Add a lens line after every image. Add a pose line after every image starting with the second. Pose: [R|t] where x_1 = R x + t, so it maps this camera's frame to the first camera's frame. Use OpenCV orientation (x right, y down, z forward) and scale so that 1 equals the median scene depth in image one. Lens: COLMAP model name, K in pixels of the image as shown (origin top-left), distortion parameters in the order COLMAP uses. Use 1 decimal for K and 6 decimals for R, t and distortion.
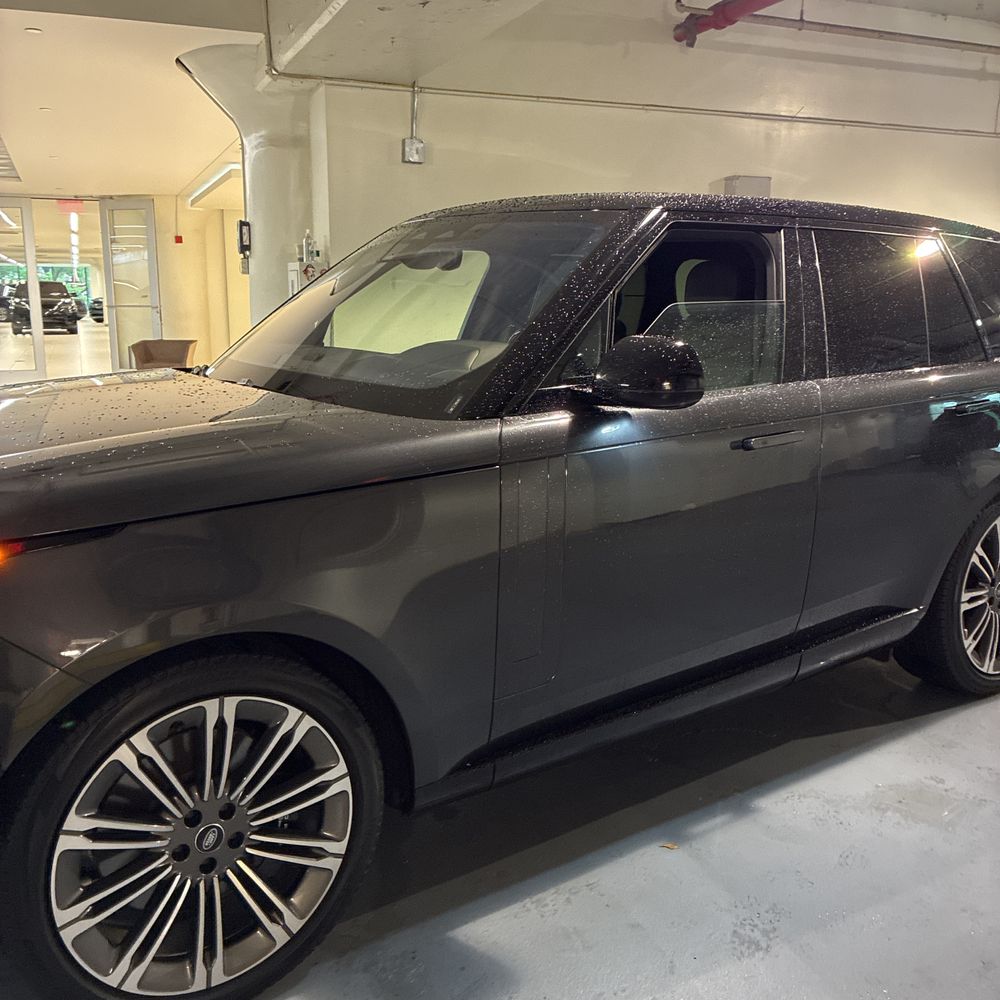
lens RADIAL K [[1003.8, 0, 498.3], [0, 1003.8, 509.6], [0, 0, 1]] dist [0.011600, 0.003026]
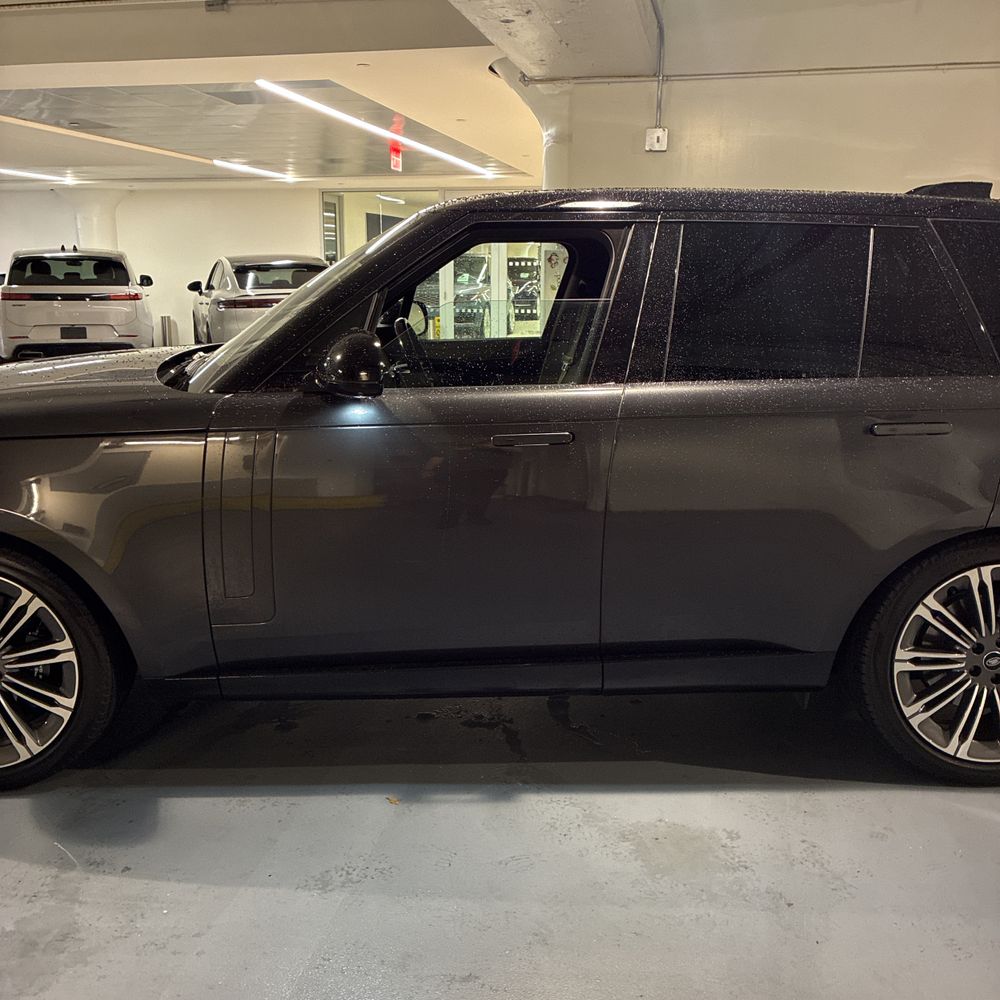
lens RADIAL K [[1019.1, 0, 505.1], [0, 1019.1, 500.2], [0, 0, 1]] dist [0.028489, -0.018565]
pose [[0.827389, 0.124447, -0.547668, 0.781351], [-0.119491, 0.991822, 0.044852, -0.047637], [0.548770, 0.028331, 0.835493, 0.126681]]
